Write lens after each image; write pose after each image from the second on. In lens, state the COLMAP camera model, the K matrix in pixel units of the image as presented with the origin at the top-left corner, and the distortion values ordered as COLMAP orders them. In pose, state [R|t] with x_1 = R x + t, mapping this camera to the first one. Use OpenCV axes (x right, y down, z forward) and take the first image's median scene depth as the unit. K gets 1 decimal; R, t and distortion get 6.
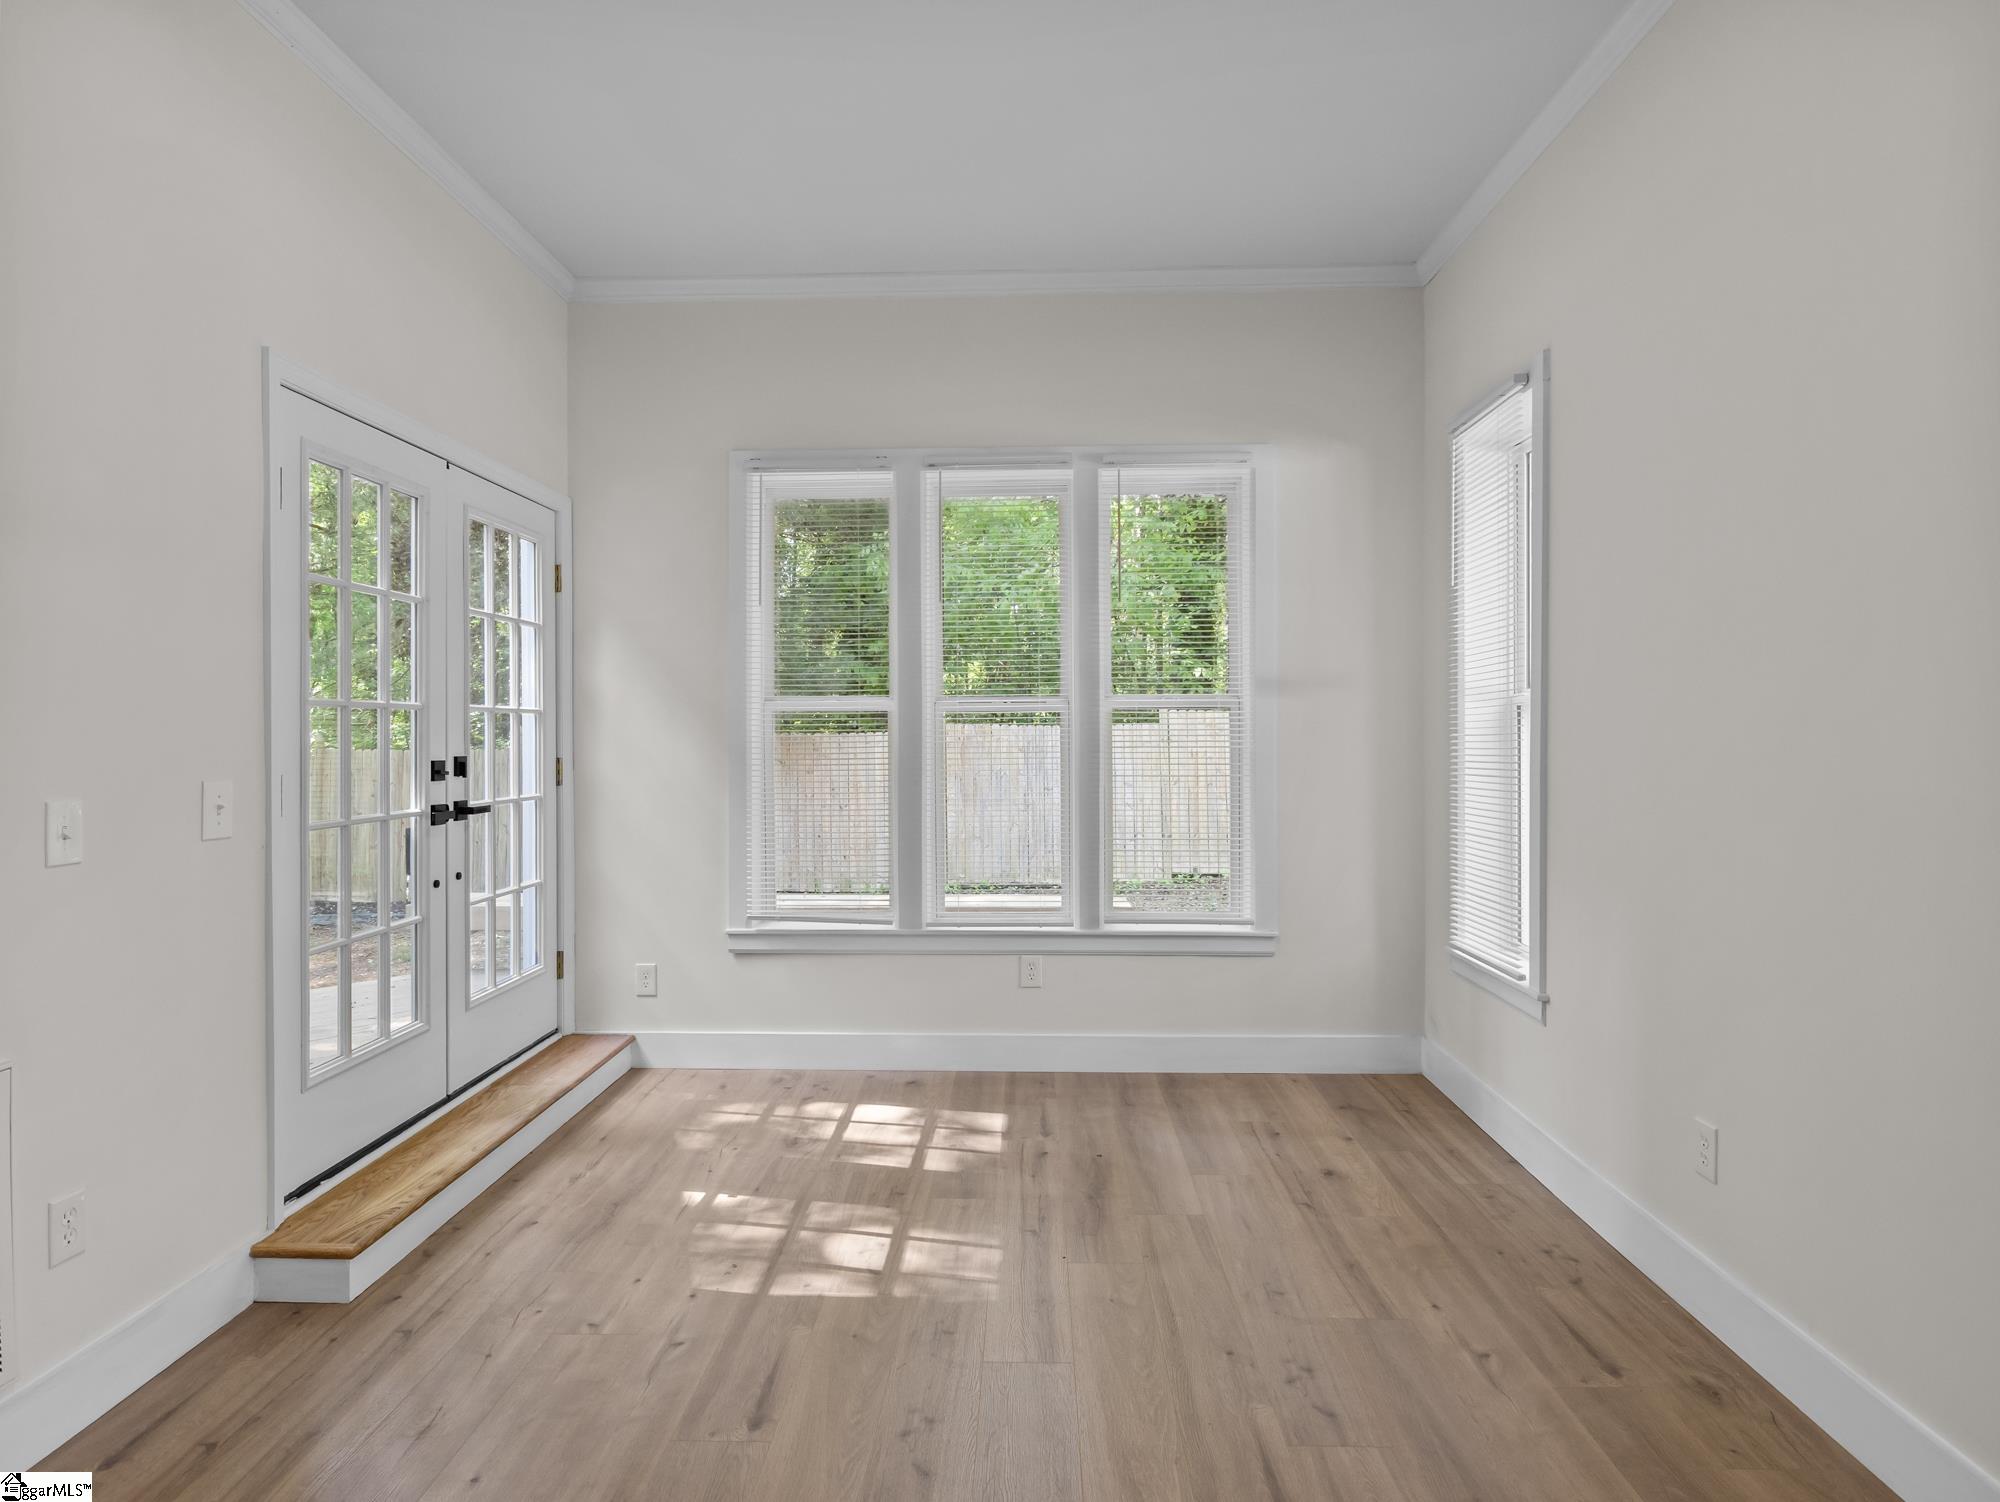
lens RADIAL K [[1130.2, 0, 996.9], [0, 1130.2, 742.8], [0, 0, 1]] dist [-0.010555, 0.002640]
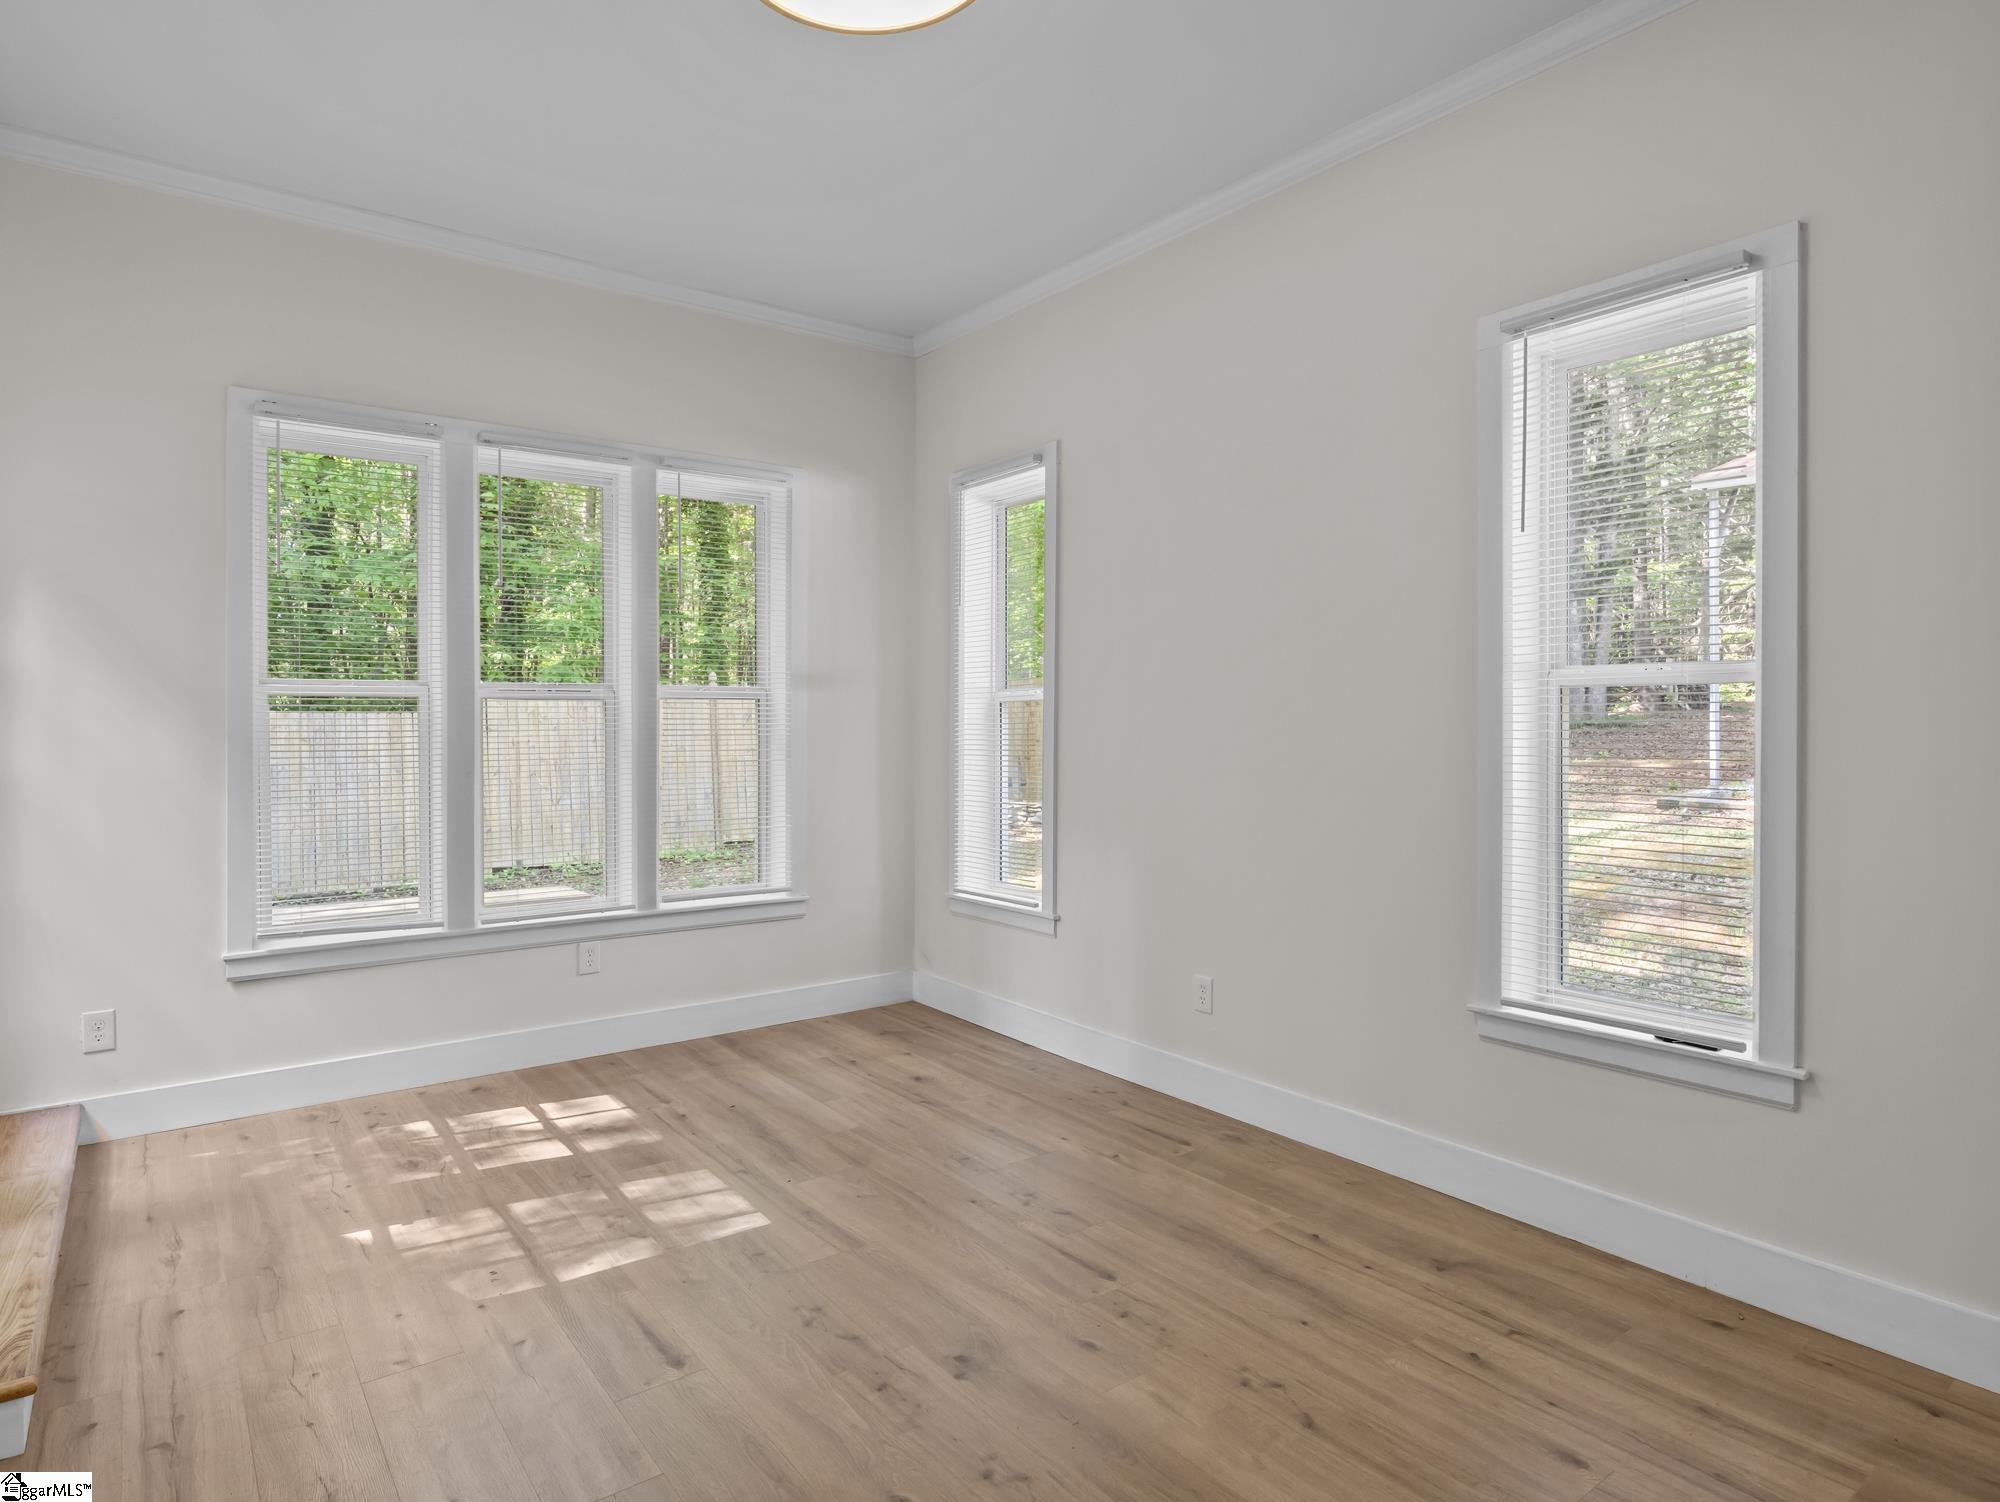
lens RADIAL K [[1130.2, 0, 999.1], [0, 1130.2, 745.7], [0, 0, 1]] dist [-0.010555, 0.002640]
pose [[0.778488, -0.011415, 0.627556, -0.351476], [0.003314, 0.999895, 0.014077, -0.000617], [-0.627651, -0.008879, 0.778444, -0.015178]]
